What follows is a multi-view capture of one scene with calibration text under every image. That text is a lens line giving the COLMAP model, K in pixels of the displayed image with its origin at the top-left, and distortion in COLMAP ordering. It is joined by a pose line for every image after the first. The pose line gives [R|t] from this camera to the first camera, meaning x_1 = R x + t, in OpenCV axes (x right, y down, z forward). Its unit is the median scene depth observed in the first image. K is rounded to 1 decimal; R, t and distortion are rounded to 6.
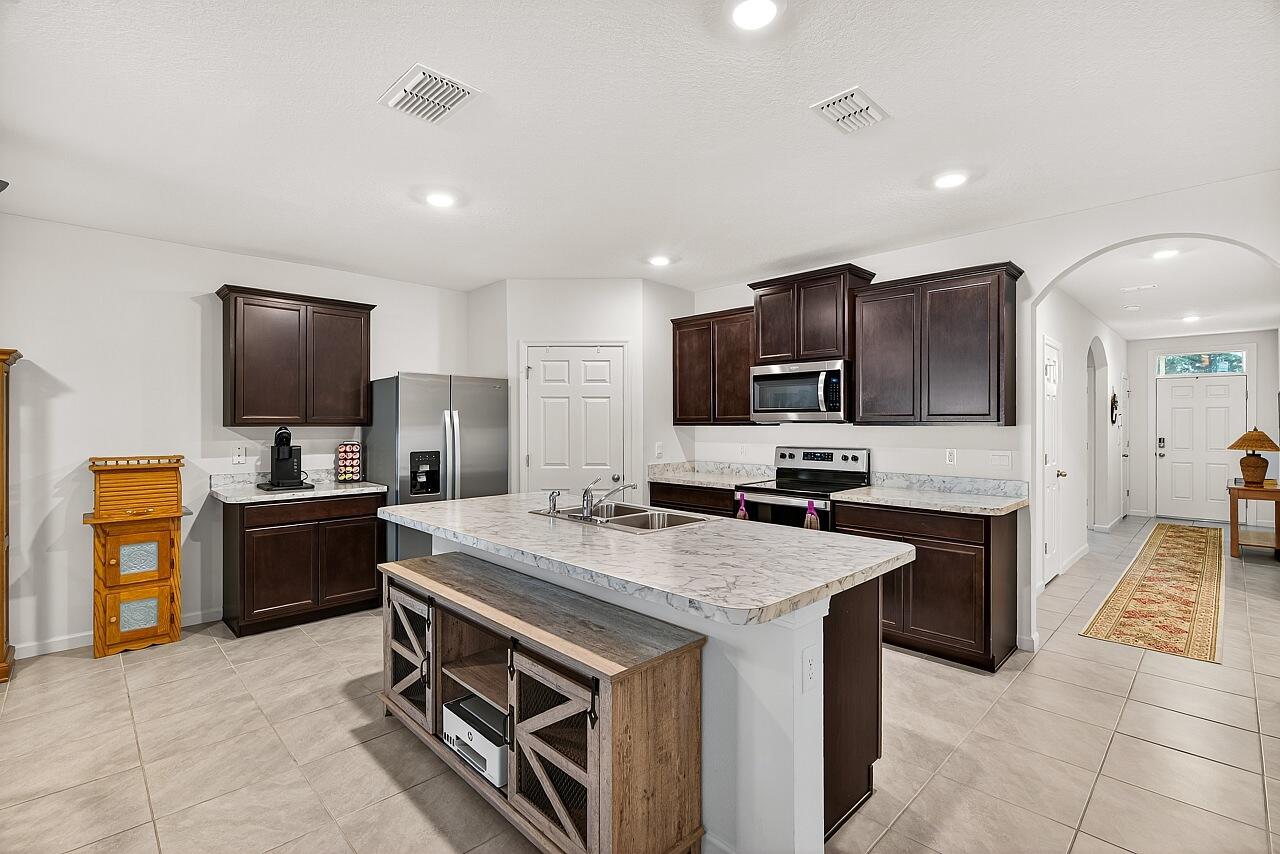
lens RADIAL K [[577.8, 0, 641.4], [0, 577.8, 427.4], [0, 0, 1]] dist [-0.002388, 0.003593]
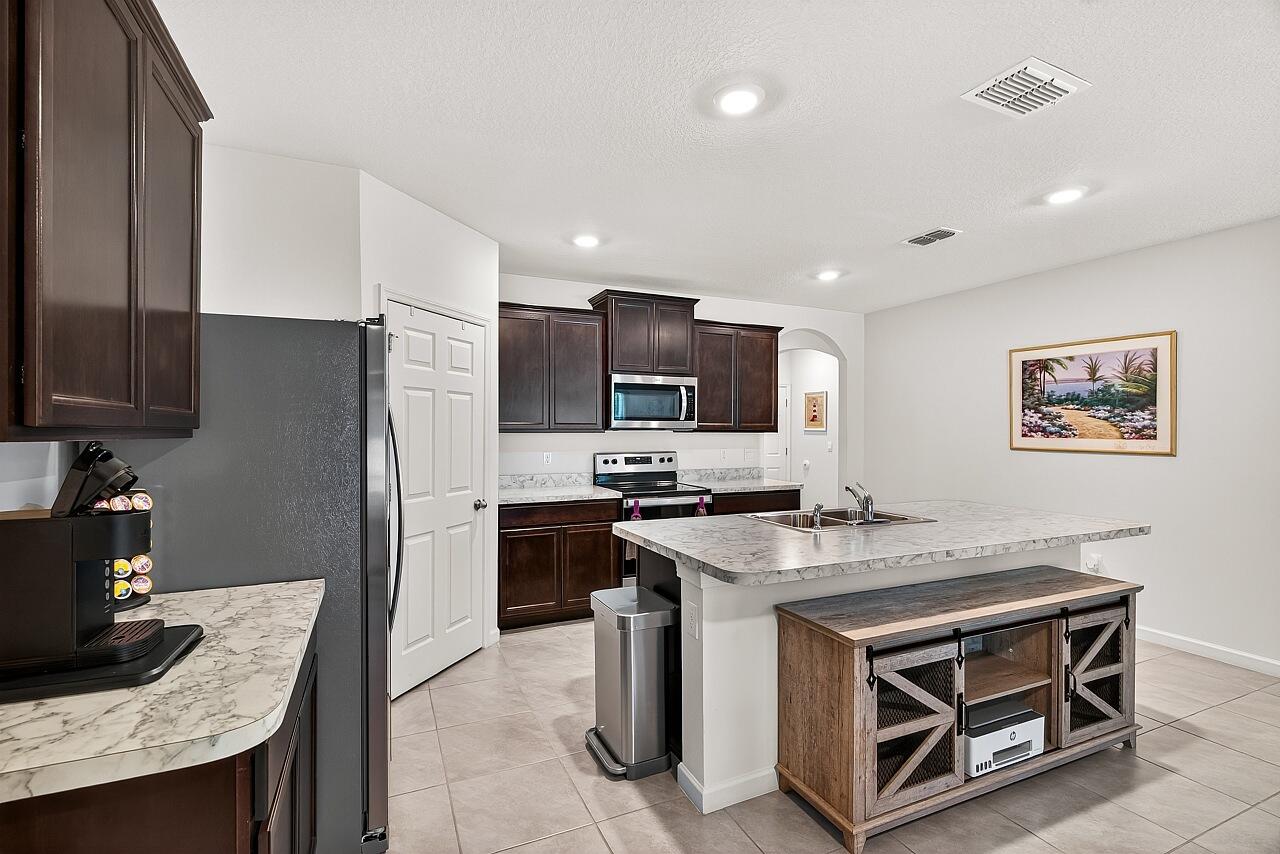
lens RADIAL K [[577.8, 0, 635.4], [0, 577.8, 427.7], [0, 0, 1]] dist [-0.002388, 0.003593]
pose [[0.348691, 0.004908, 0.937225, -0.779965], [0.003165, 0.999974, -0.006414, -0.005475], [-0.937233, 0.005203, 0.348666, 0.659363]]
